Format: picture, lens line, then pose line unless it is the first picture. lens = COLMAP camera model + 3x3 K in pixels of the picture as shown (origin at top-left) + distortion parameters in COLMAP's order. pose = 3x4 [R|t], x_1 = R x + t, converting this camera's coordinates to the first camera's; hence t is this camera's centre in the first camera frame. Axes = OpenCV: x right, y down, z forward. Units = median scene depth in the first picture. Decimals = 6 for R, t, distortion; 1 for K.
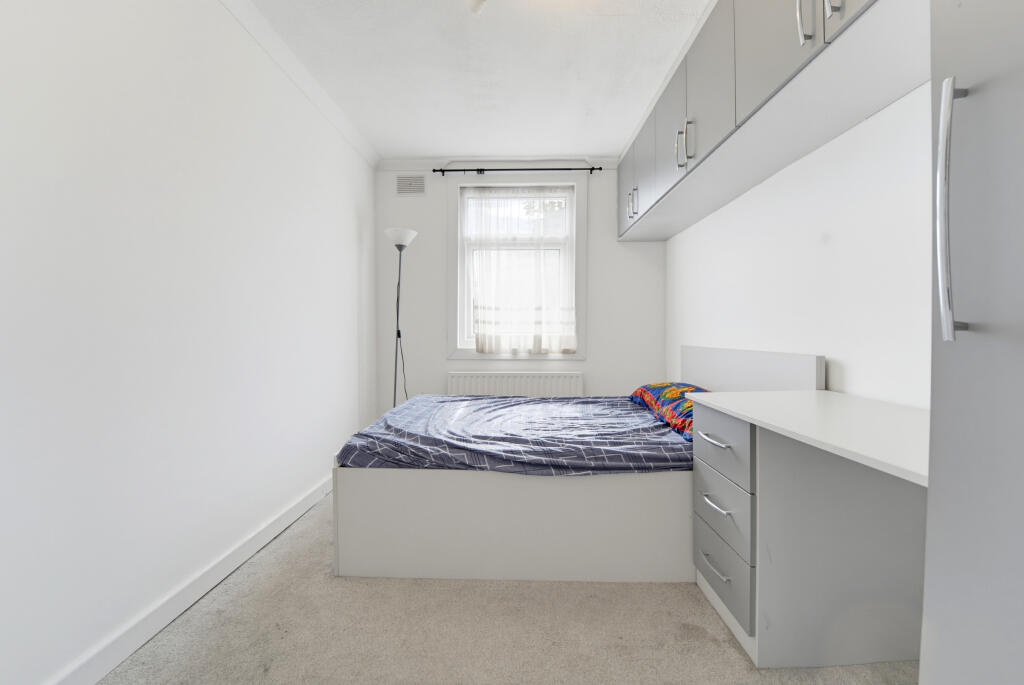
lens RADIAL K [[426.2, 0, 505.9], [0, 426.2, 337.6], [0, 0, 1]] dist [-0.016347, -0.005535]
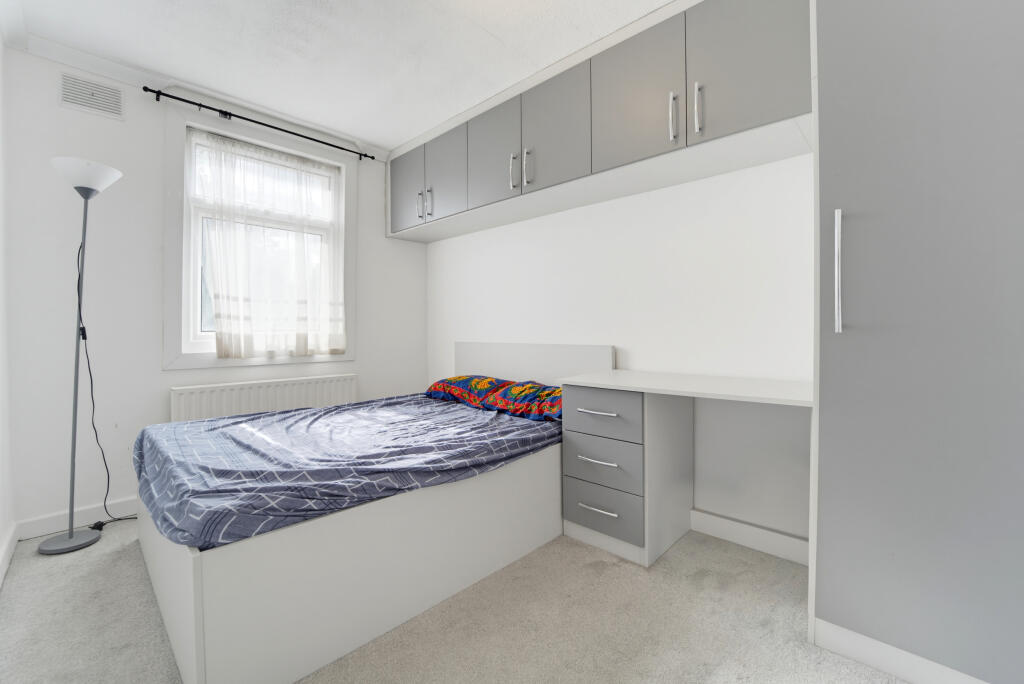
lens RADIAL K [[426.2, 0, 505.9], [0, 426.2, 337.1], [0, 0, 1]] dist [-0.016347, -0.005535]
pose [[0.673900, -0.012204, 0.738722, -0.278060], [0.011562, 0.999915, 0.005972, 0.000600], [-0.738733, 0.004516, 0.673984, 0.142668]]
